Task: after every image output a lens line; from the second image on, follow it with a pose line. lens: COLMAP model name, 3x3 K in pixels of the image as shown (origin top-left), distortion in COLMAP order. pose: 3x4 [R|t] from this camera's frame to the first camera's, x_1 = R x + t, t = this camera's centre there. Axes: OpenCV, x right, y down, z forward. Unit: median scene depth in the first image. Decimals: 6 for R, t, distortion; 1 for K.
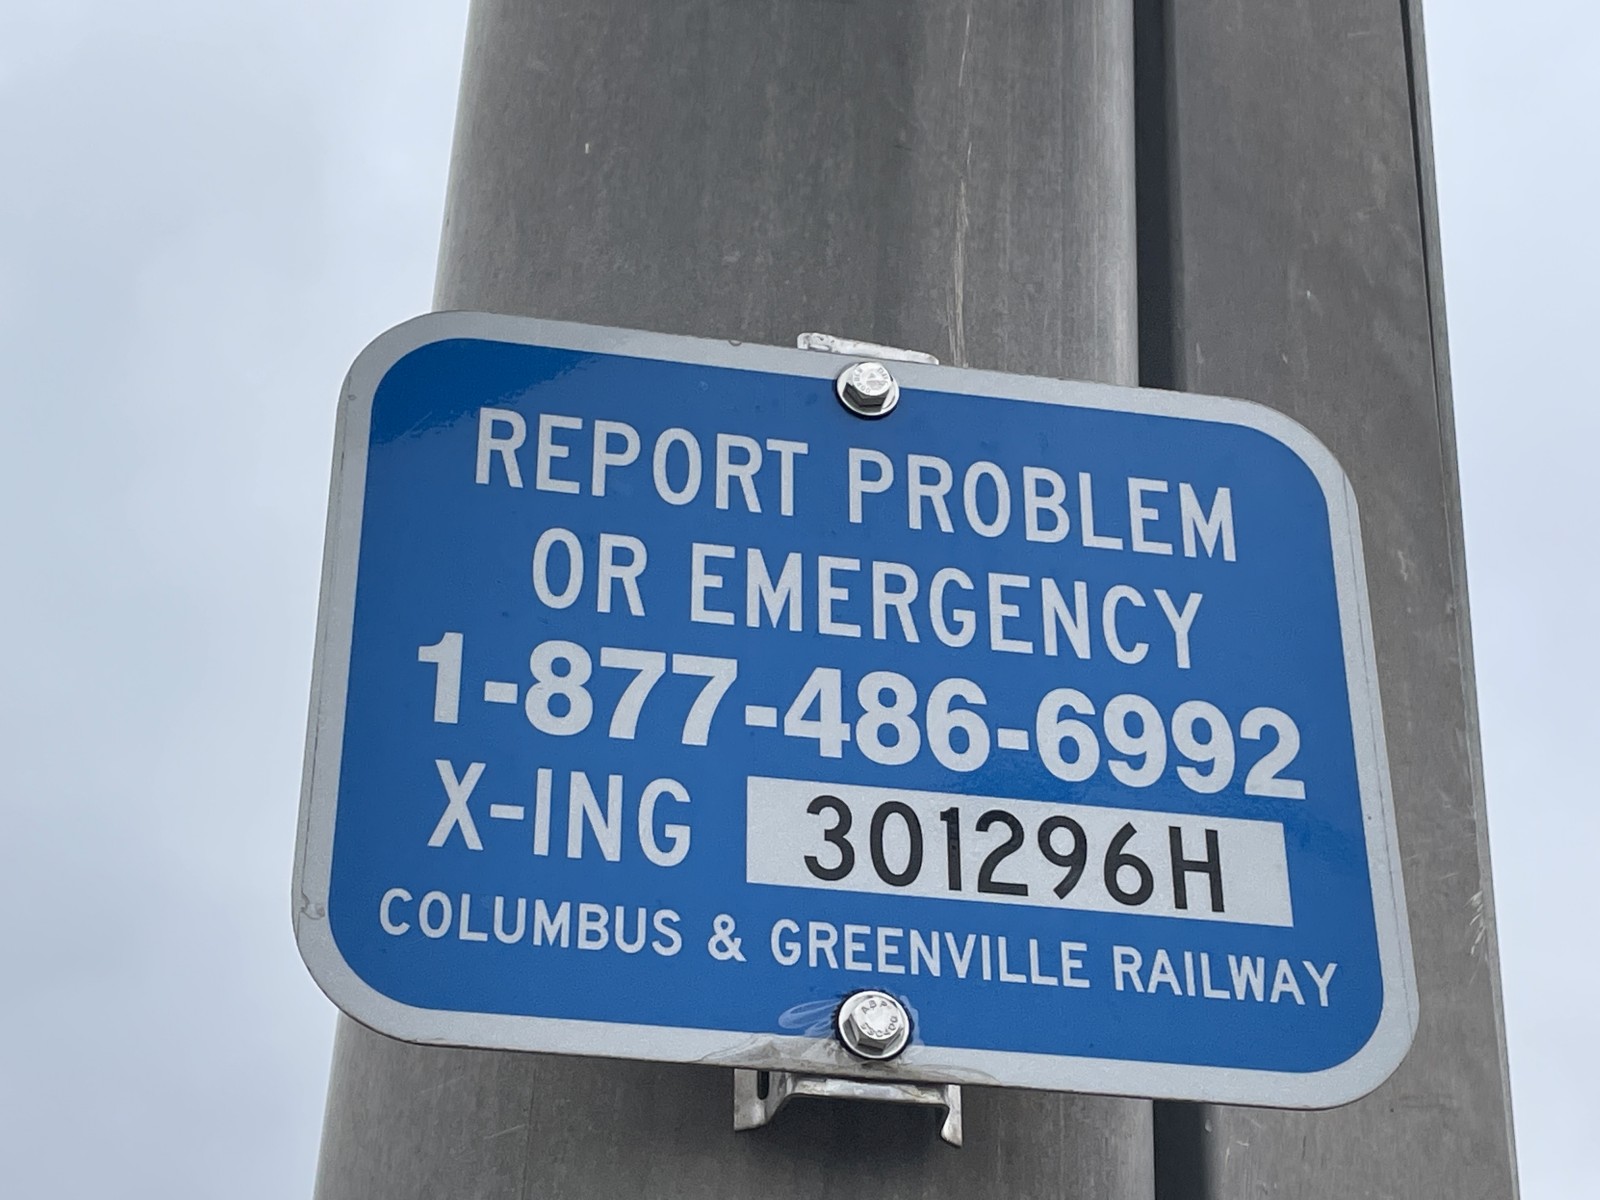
lens RADIAL K [[2914.7, 0, 794.5], [0, 2914.7, 589.8], [0, 0, 1]] dist [0.161972, 0.000000]
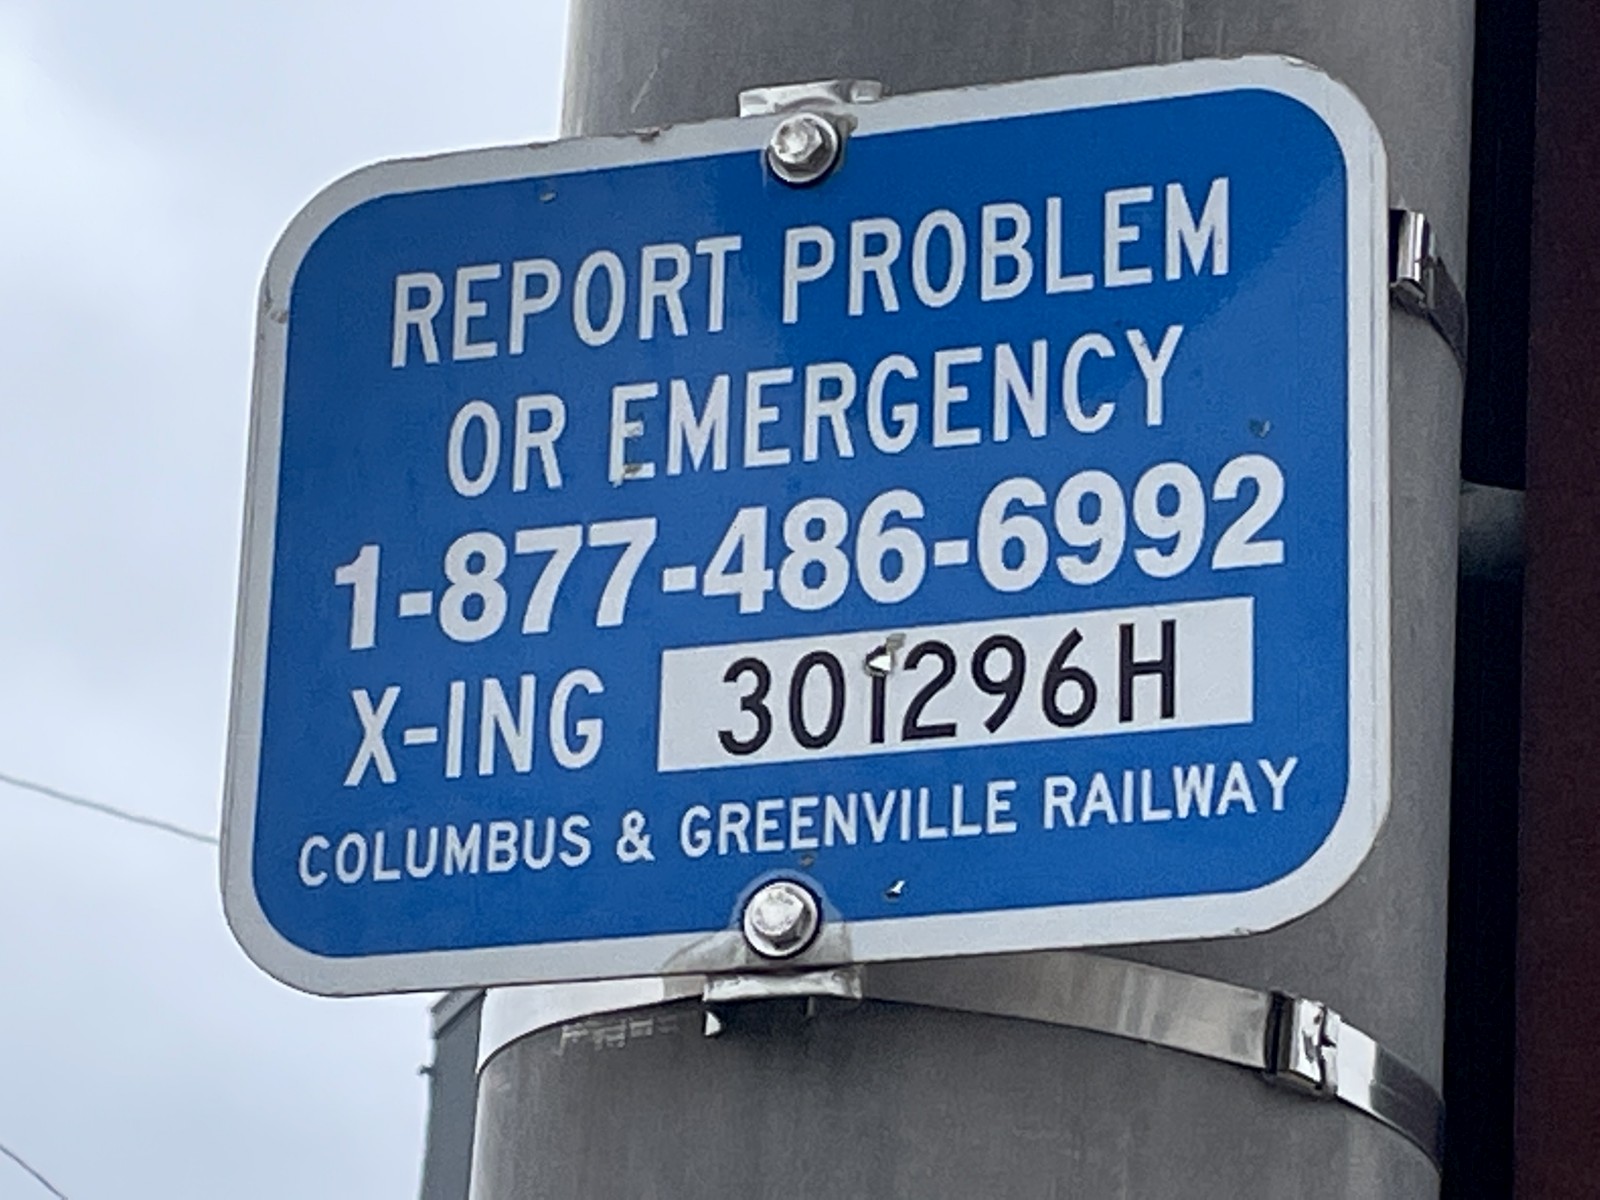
lens RADIAL K [[6126.8, 0, 798.4], [0, 6126.8, 600.5], [0, 0, 1]] dist [0.205520, 0.000000]
pose [[0.829999, -0.141059, -0.539632, 1.032115], [0.239166, 0.964042, 0.115857, -0.159671], [0.503885, -0.225223, 0.833891, -0.561305]]
